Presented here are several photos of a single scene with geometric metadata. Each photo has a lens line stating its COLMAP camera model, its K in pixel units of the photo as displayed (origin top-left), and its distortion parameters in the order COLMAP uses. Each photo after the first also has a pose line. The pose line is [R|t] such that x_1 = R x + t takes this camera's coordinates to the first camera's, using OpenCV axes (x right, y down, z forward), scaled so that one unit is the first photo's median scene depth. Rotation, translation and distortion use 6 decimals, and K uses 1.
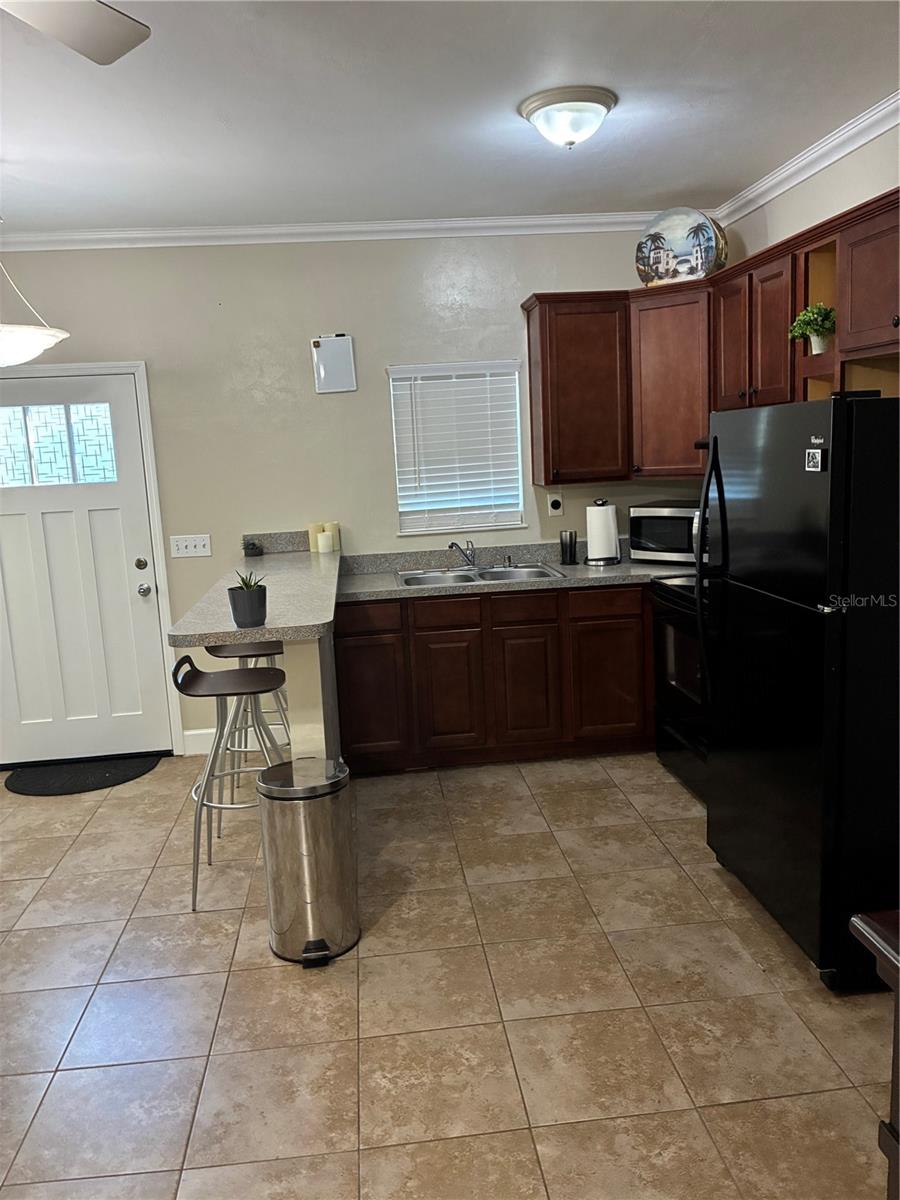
lens RADIAL K [[902.4, 0, 438.1], [0, 902.4, 588.4], [0, 0, 1]] dist [0.026077, -0.051613]
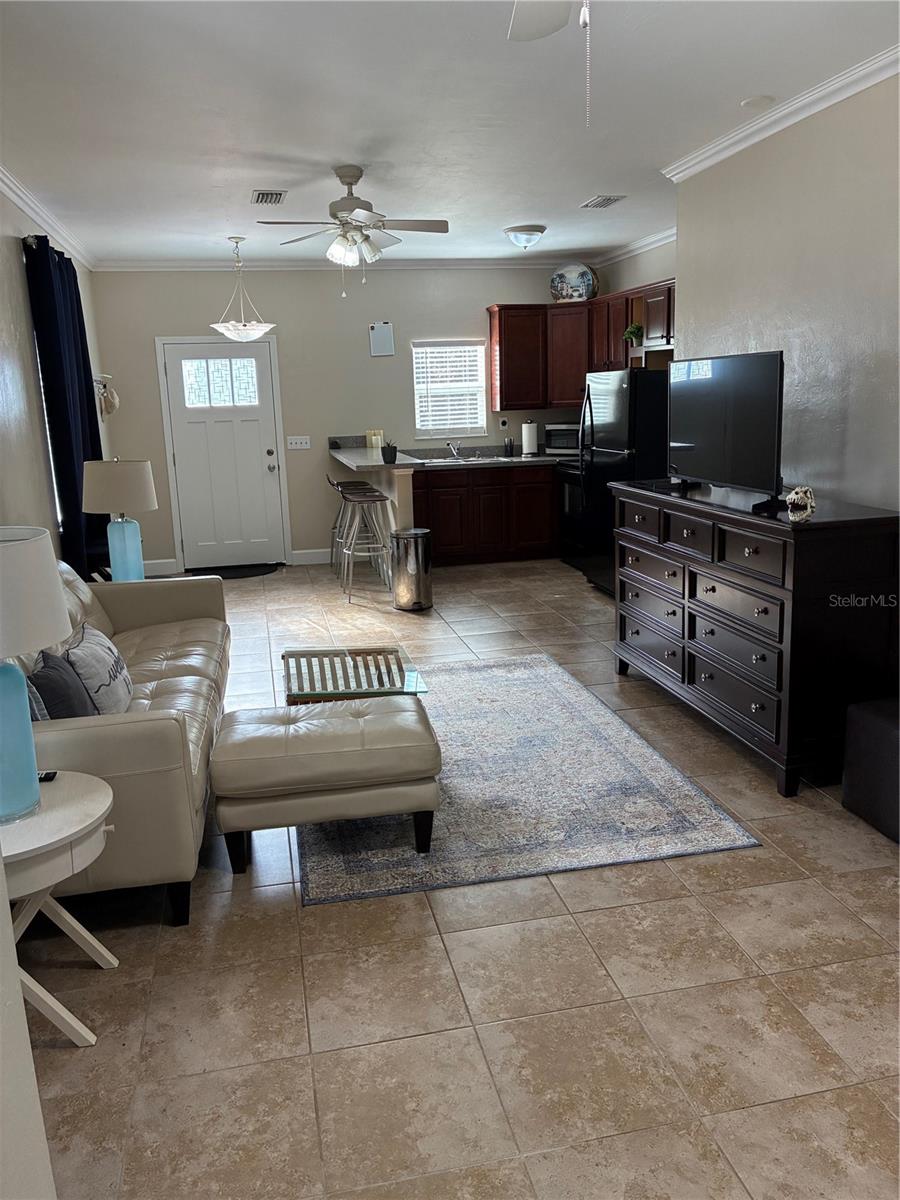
lens RADIAL K [[902.4, 0, 449.0], [0, 902.4, 582.1], [0, 0, 1]] dist [0.026077, -0.051613]
pose [[0.993348, -0.002535, 0.115121, -0.220891], [-0.002980, 0.998857, 0.047708, 0.162865], [-0.115110, -0.047734, 0.992205, -0.917214]]
